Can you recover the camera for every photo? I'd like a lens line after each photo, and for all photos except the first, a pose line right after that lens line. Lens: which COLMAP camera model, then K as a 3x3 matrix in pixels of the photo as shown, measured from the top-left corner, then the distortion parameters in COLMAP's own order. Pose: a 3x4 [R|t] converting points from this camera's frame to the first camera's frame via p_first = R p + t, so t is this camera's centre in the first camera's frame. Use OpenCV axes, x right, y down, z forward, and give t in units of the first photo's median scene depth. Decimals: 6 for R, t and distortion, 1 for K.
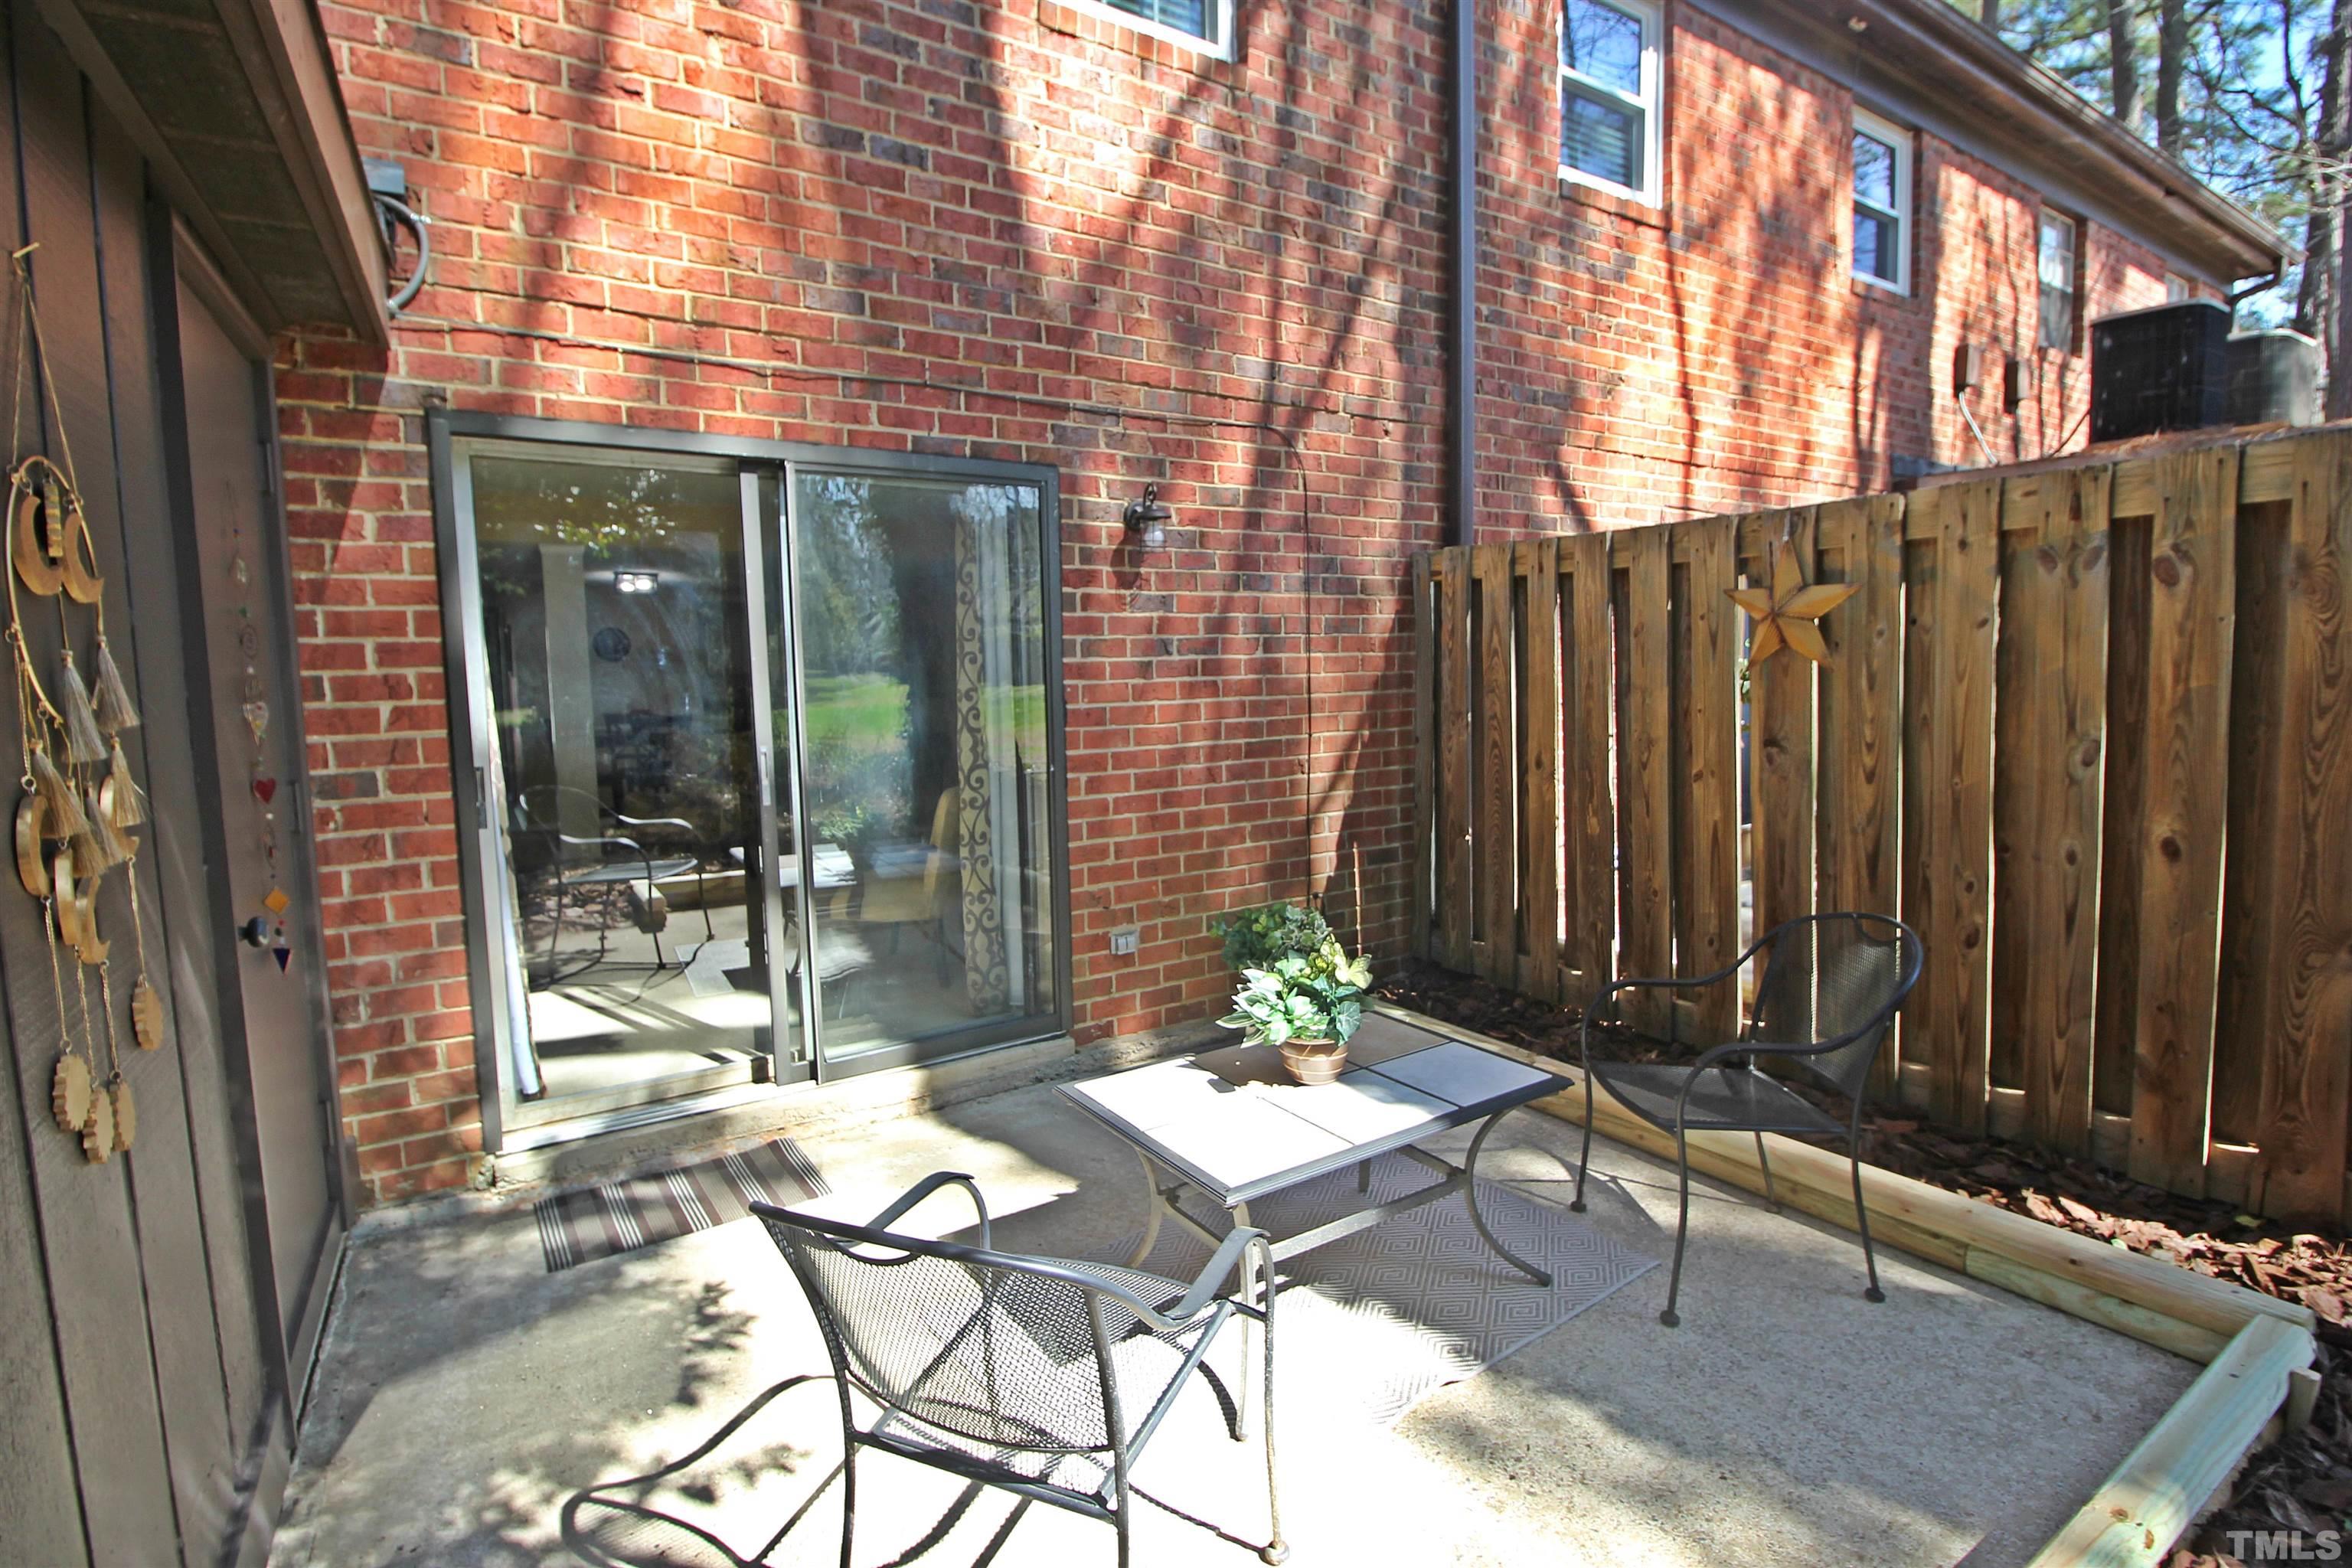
lens RADIAL K [[1100.4, 0, 1191.3], [0, 1100.4, 788.2], [0, 0, 1]] dist [-0.011658, -0.005476]
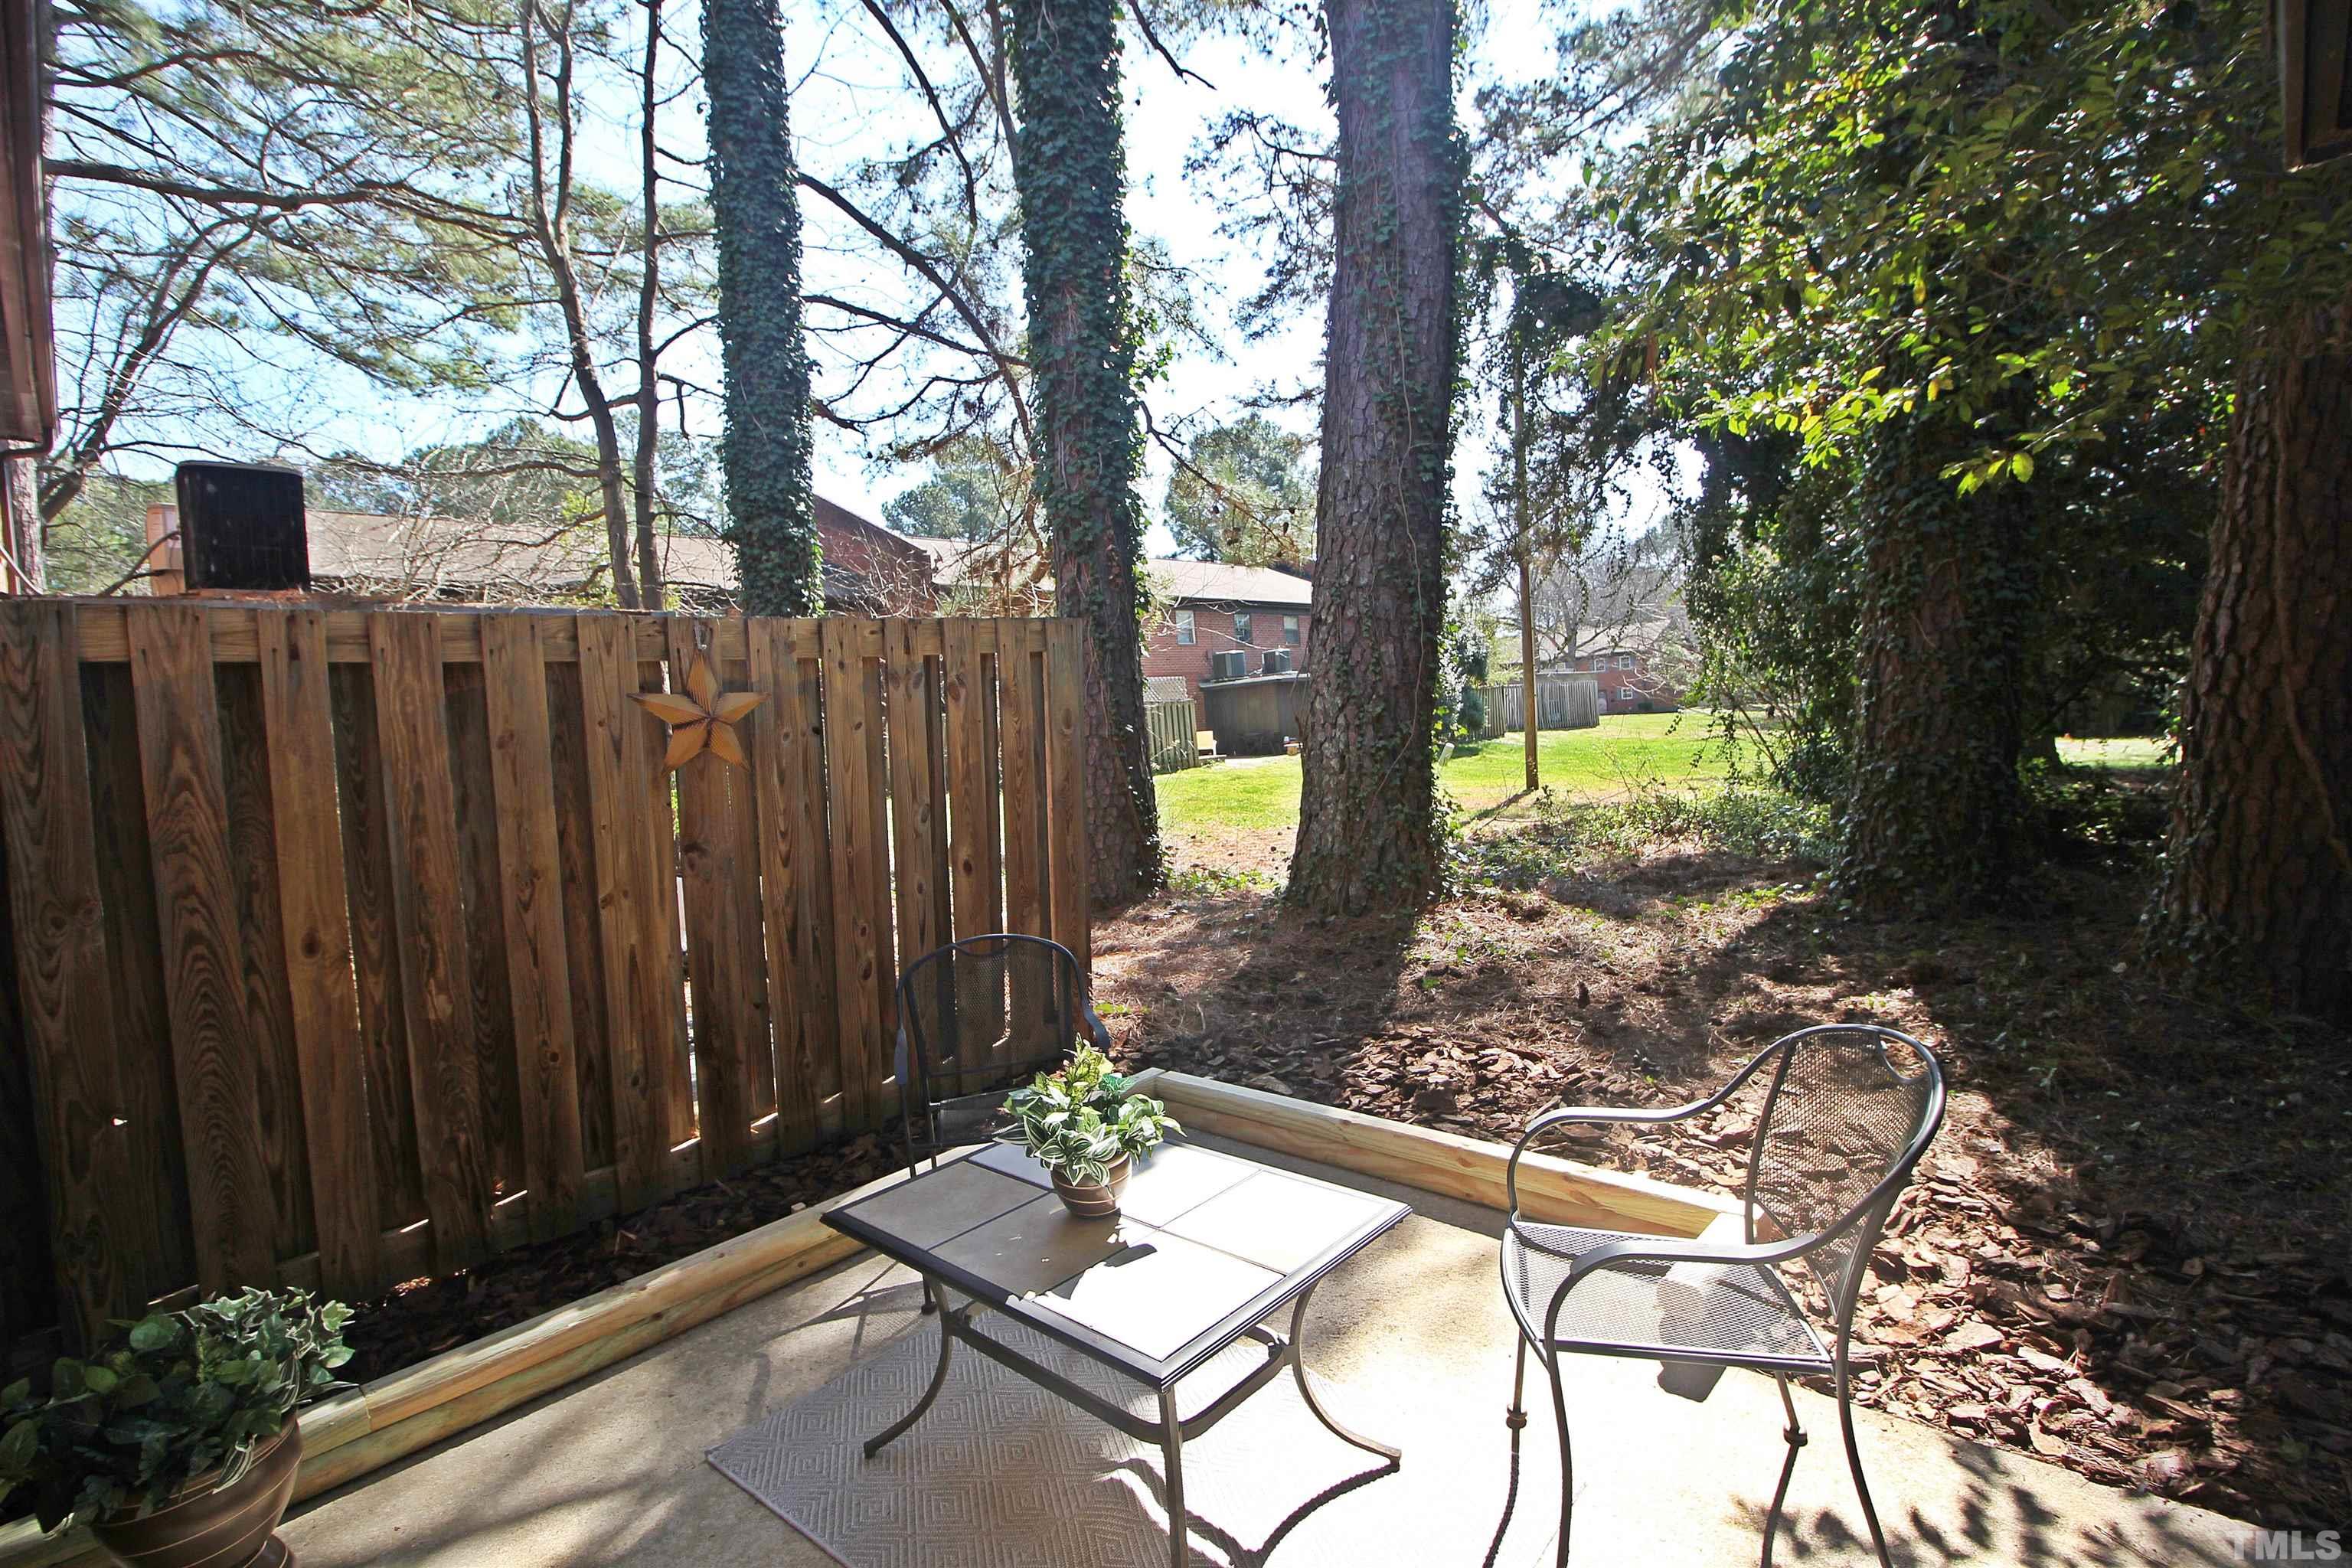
lens RADIAL K [[1100.4, 0, 1164.2], [0, 1100.4, 785.2], [0, 0, 1]] dist [-0.011658, -0.005476]
pose [[-0.207829, -0.012584, 0.978084, -0.576860], [0.189551, 0.980445, 0.052891, -0.073863], [-0.959624, 0.196389, -0.201380, 0.836816]]
